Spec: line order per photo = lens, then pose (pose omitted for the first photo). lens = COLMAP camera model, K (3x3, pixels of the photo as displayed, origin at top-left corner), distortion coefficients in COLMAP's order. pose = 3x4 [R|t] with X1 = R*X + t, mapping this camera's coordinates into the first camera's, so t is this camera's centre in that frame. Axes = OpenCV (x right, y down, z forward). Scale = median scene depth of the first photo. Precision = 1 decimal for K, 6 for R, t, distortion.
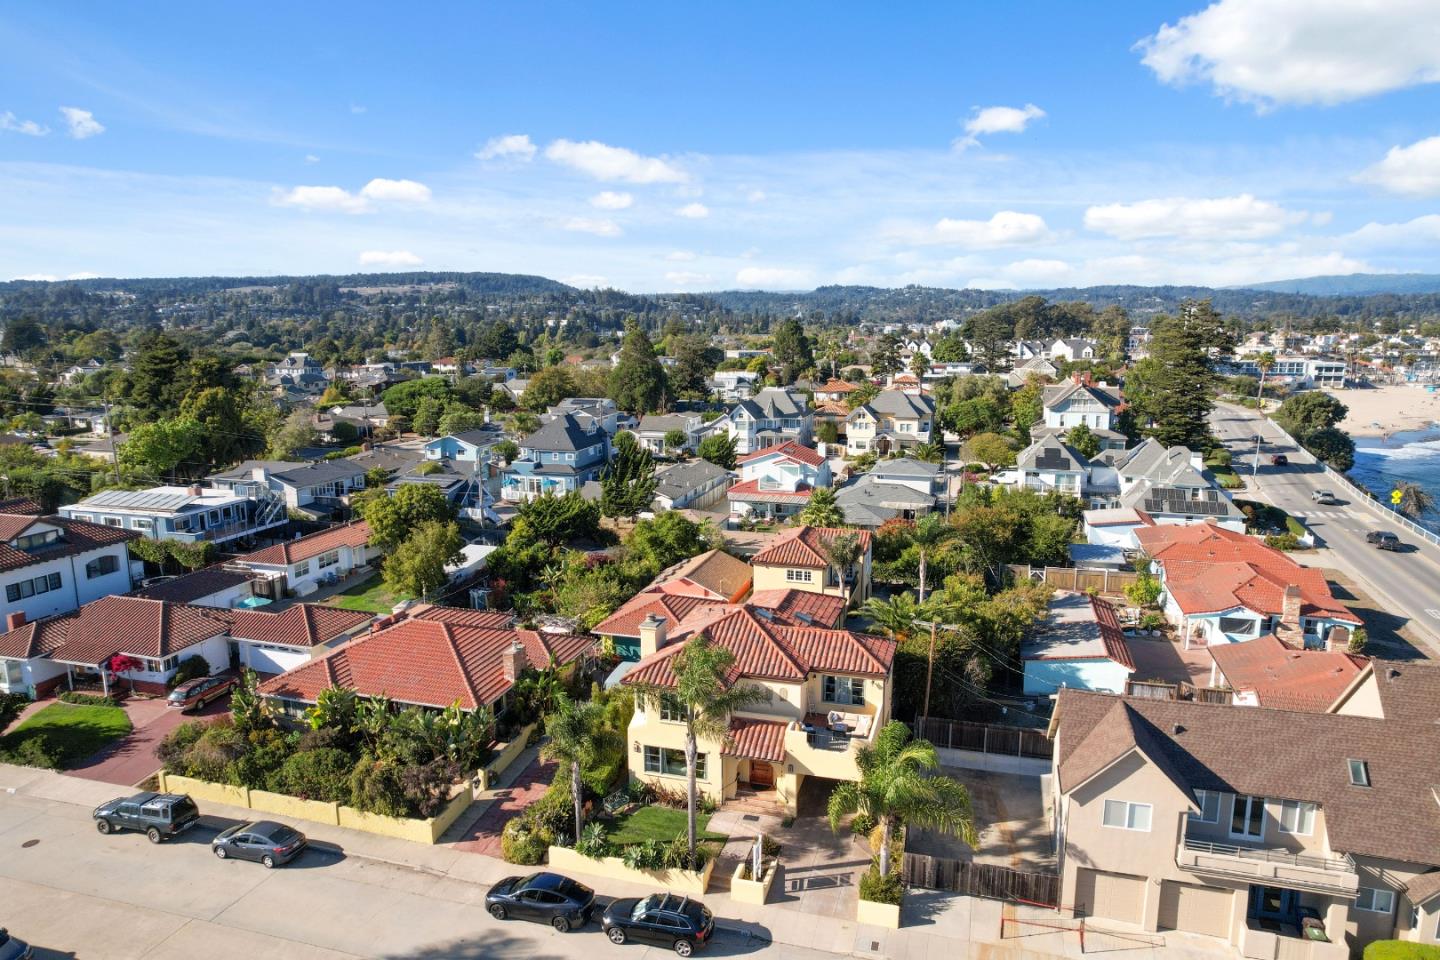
lens RADIAL K [[932.7, 0, 725.6], [0, 932.7, 476.5], [0, 0, 1]] dist [-0.077220, 0.071875]
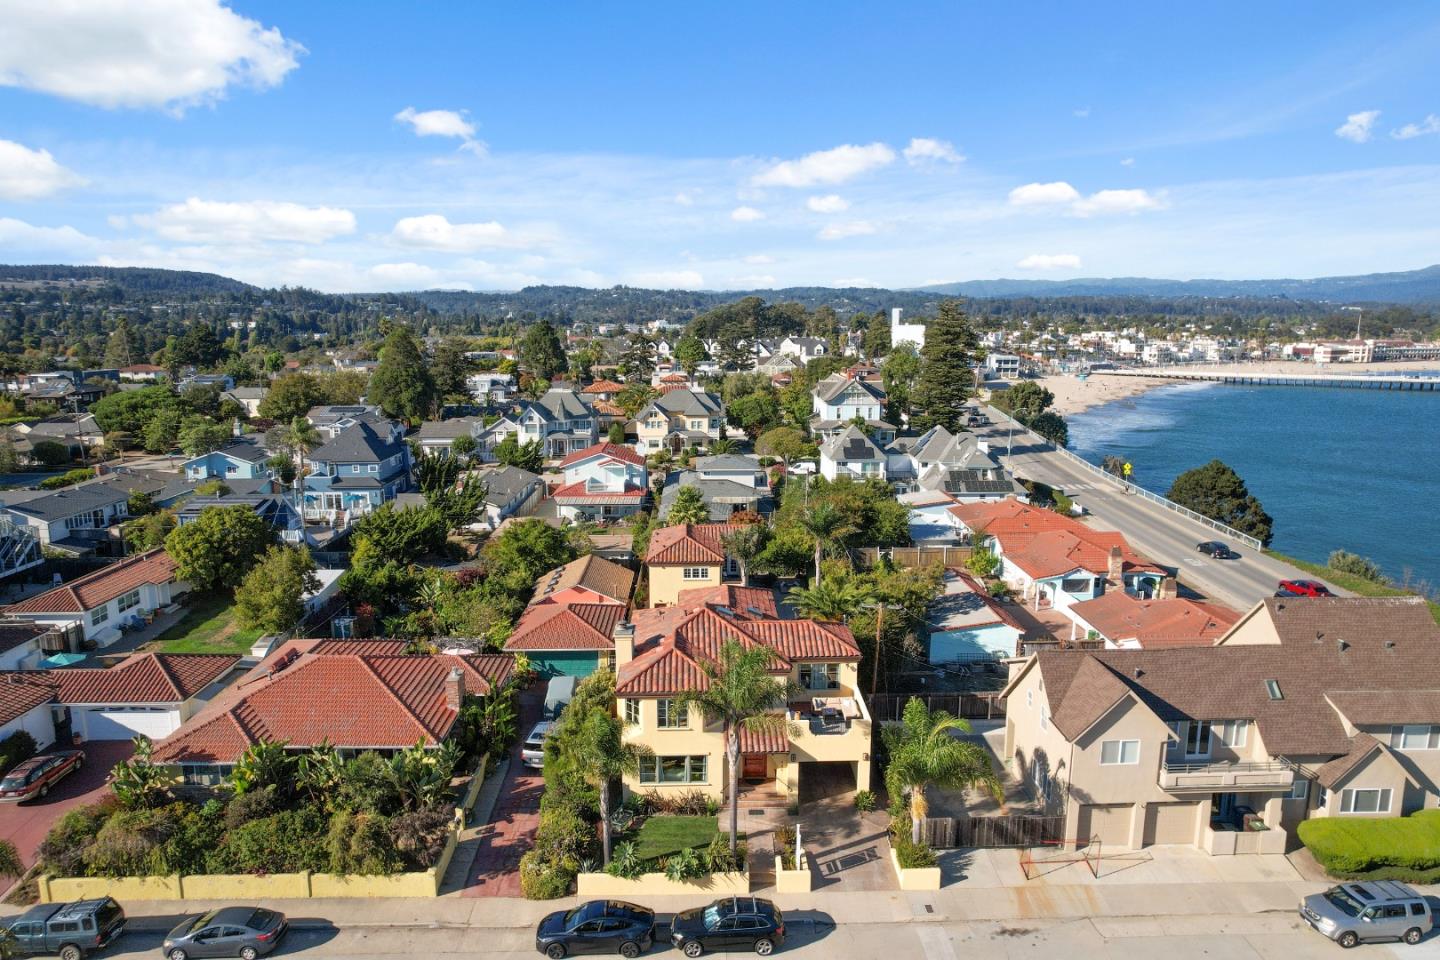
lens RADIAL K [[932.7, 0, 725.6], [0, 932.7, 476.5], [0, 0, 1]] dist [-0.077220, 0.071875]
pose [[0.950432, -0.050470, 0.306809, -0.209919], [0.050610, 0.998690, 0.007503, -0.004330], [-0.306786, 0.008396, 0.951742, 0.032793]]
